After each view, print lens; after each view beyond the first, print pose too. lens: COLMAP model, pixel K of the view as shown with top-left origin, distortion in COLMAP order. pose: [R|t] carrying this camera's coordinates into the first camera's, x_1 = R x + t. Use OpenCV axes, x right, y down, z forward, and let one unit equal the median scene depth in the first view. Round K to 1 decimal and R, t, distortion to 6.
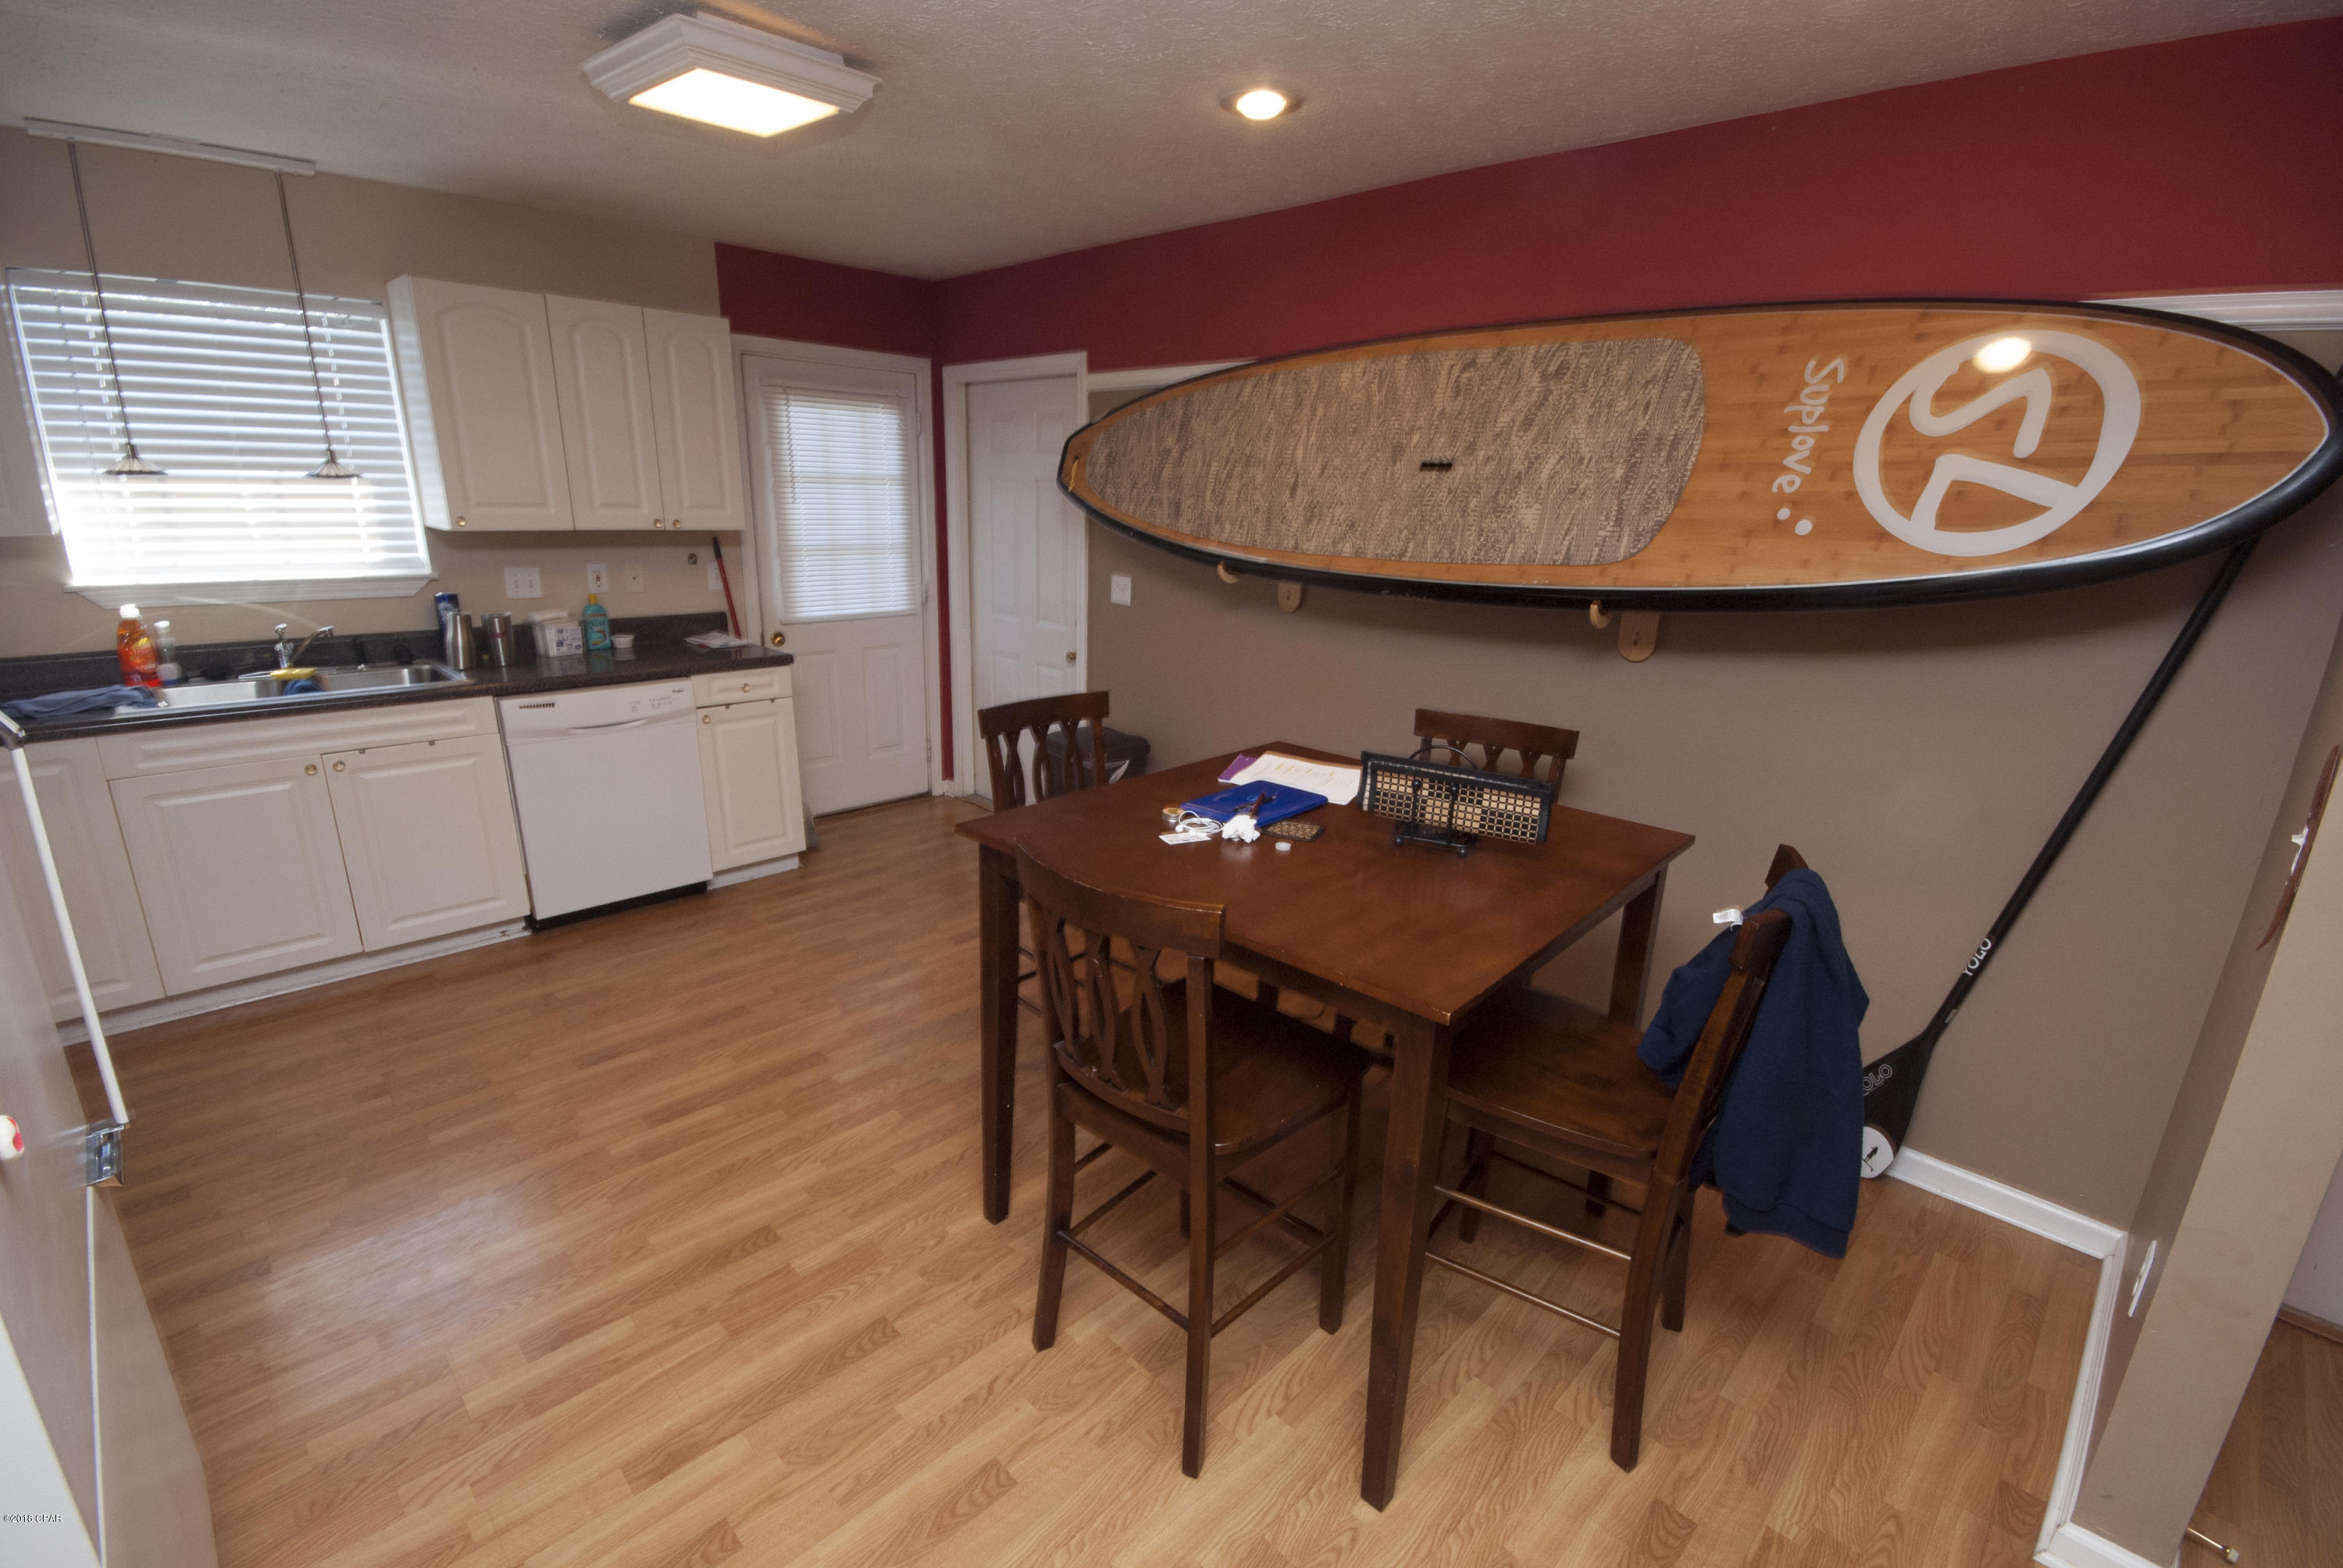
lens RADIAL K [[1032.1, 0, 1189.3], [0, 1032.1, 795.0], [0, 0, 1]] dist [0.007599, -0.010175]
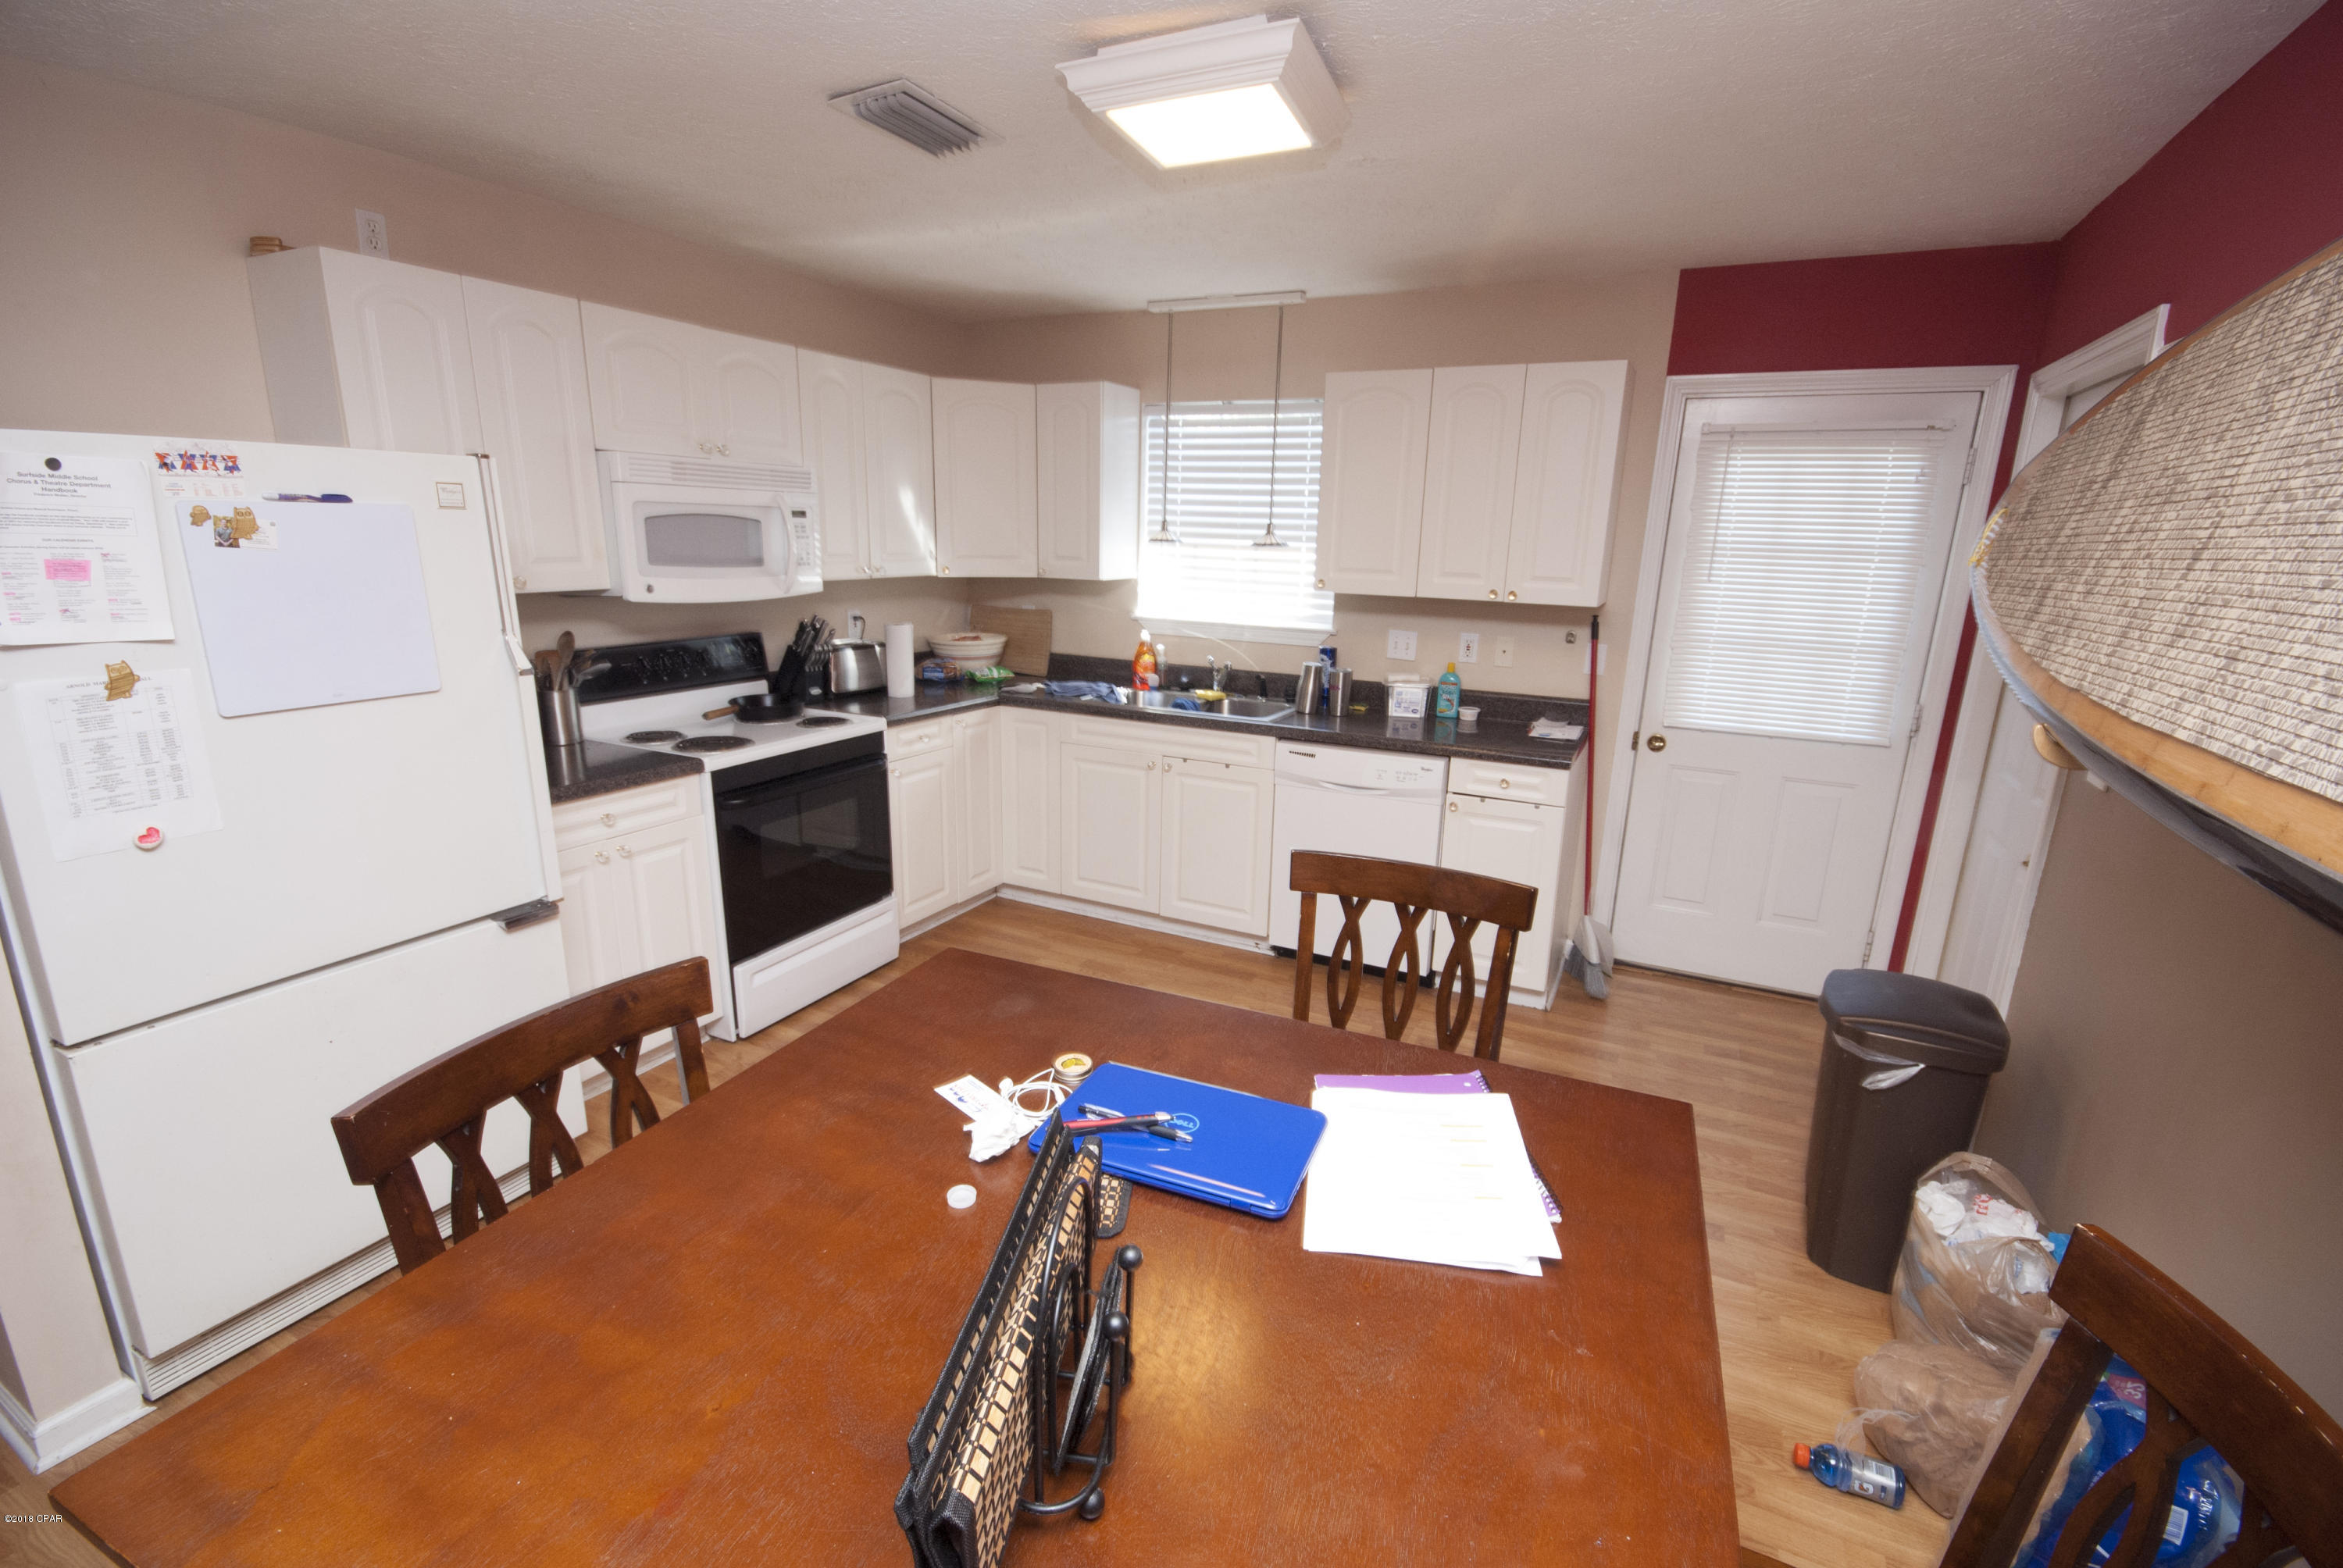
lens RADIAL K [[1032.1, 0, 1163.8], [0, 1032.1, 778.4], [0, 0, 1]] dist [0.007599, -0.010175]
pose [[0.311587, 0.200192, -0.928890, 0.305275], [-0.289490, 0.951083, 0.107868, -0.128962], [0.905046, 0.235294, 0.354298, 0.473195]]
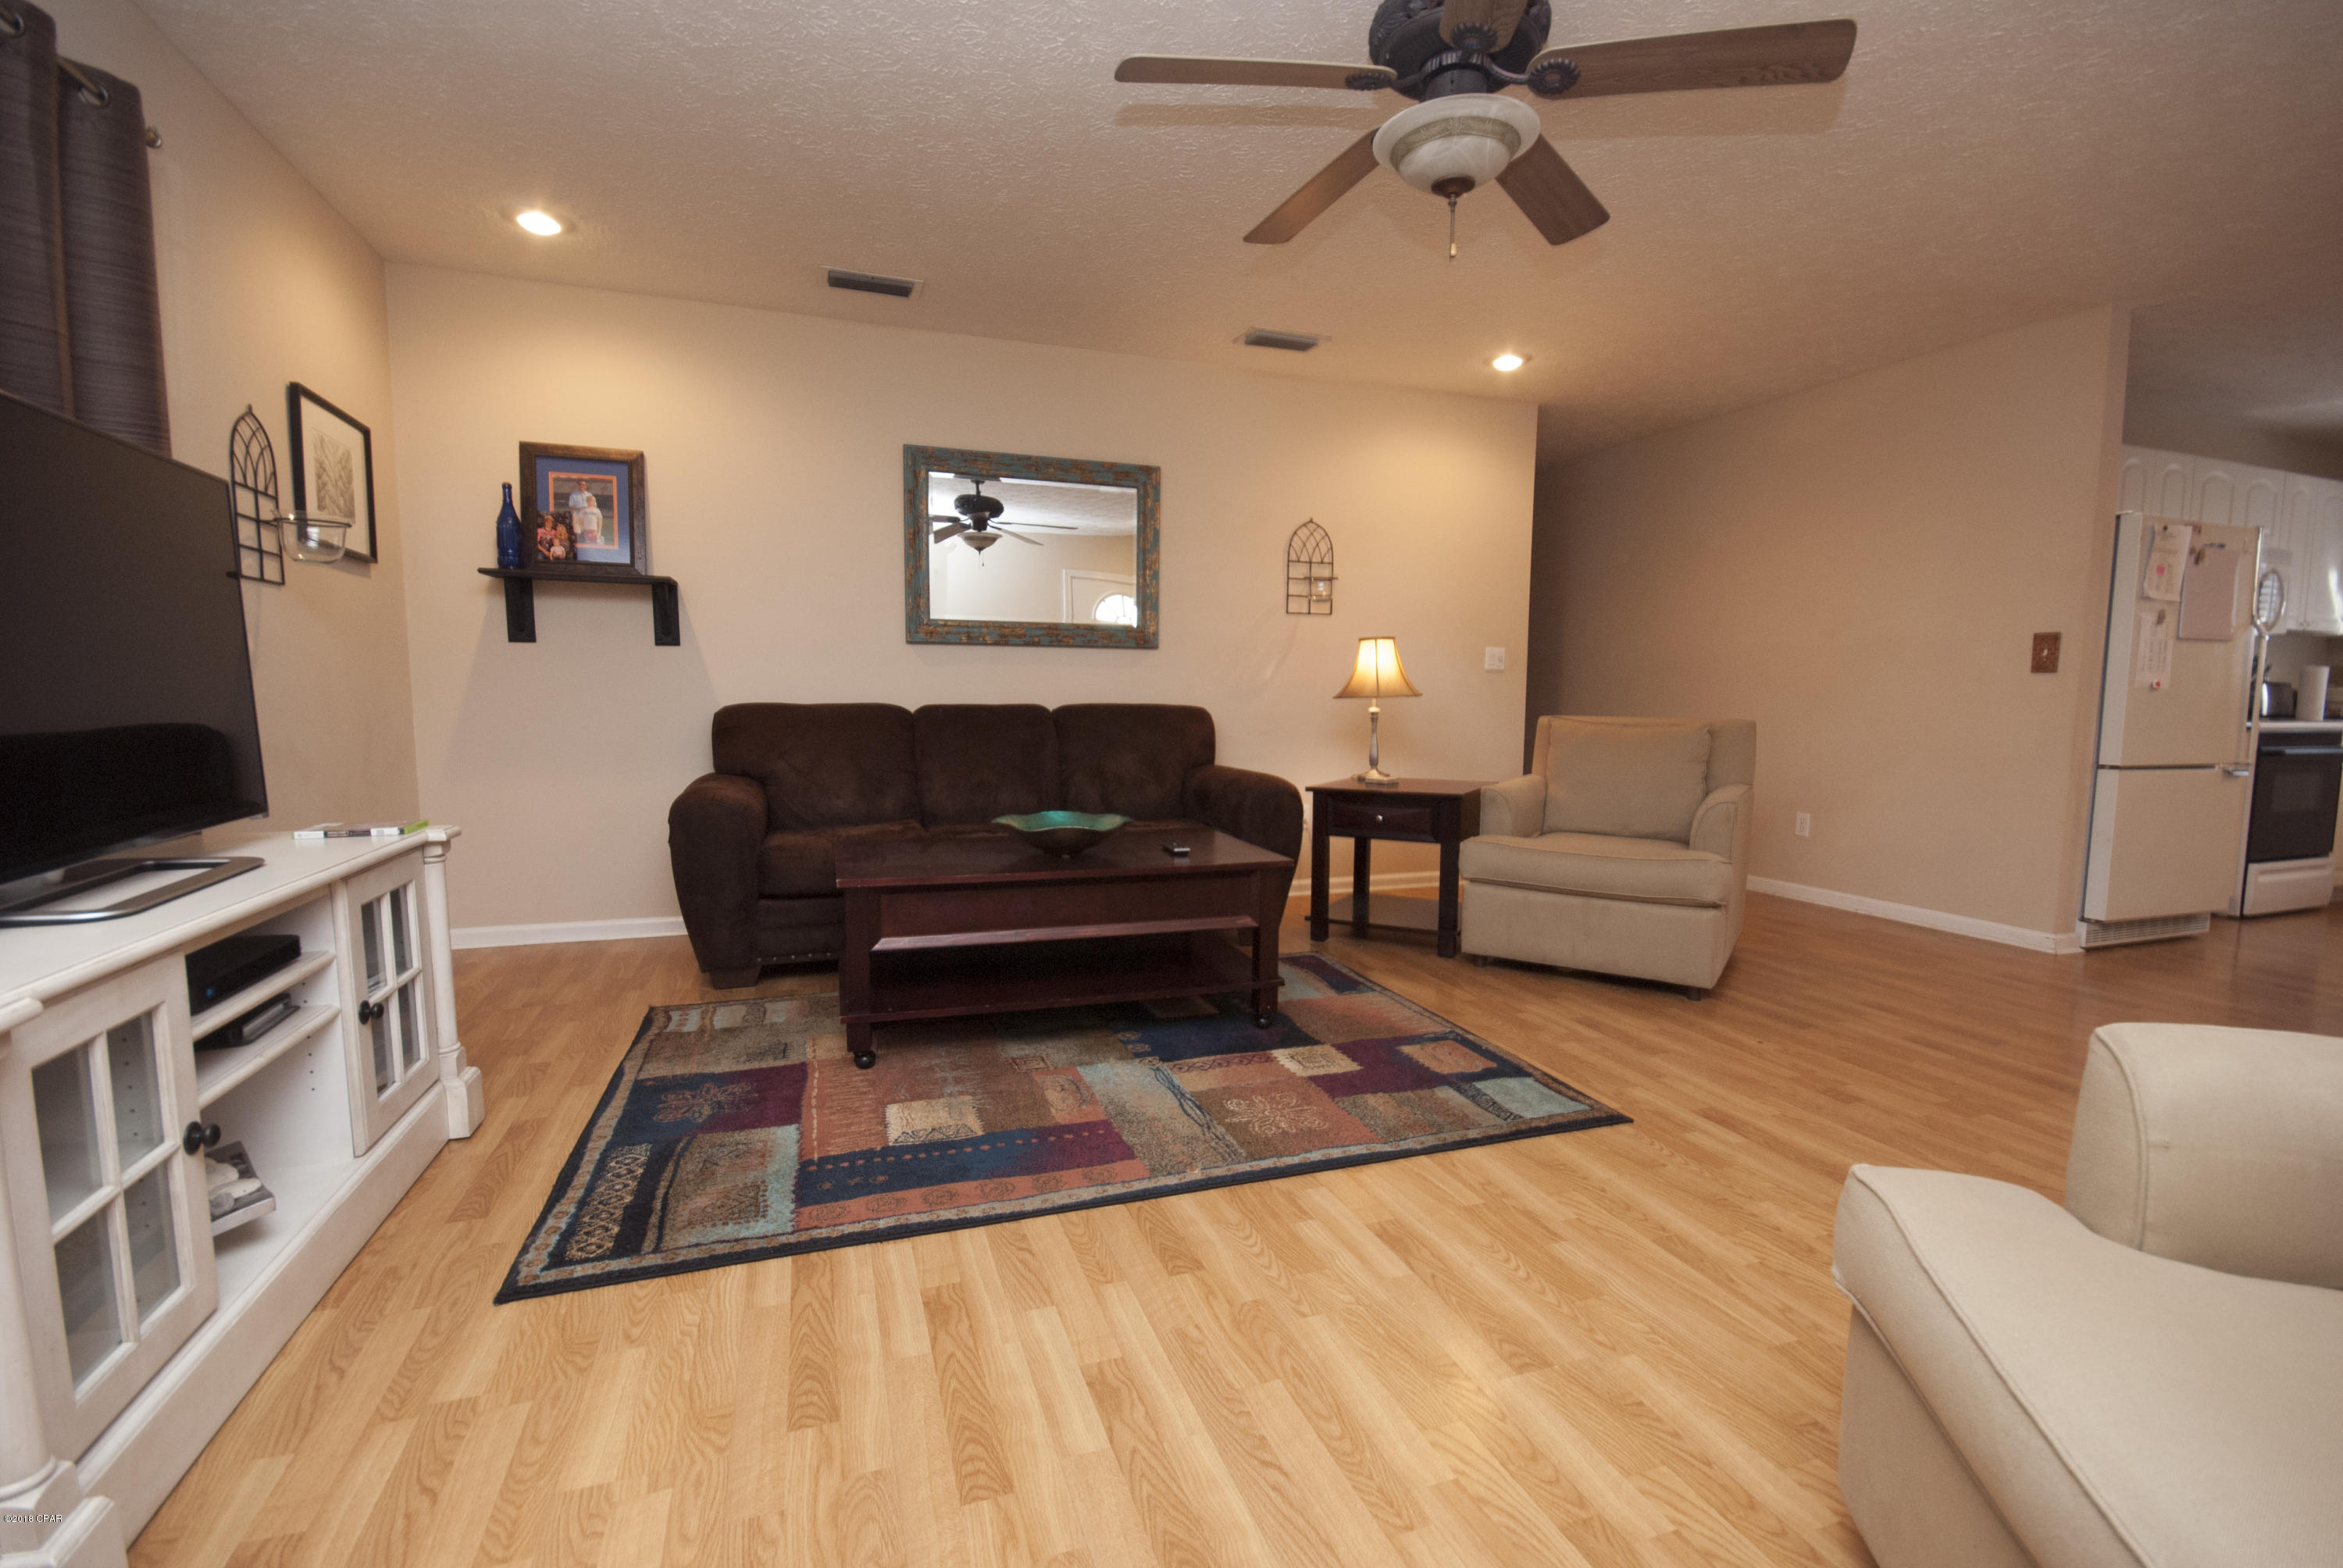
lens RADIAL K [[1032.1, 0, 1163.6], [0, 1032.1, 799.2], [0, 0, 1]] dist [0.007599, -0.010175]
pose [[-0.440689, 0.058312, -0.895764, 1.187290], [-0.281343, 0.938637, 0.199516, 0.270488], [0.852431, 0.339942, -0.397241, -0.192156]]
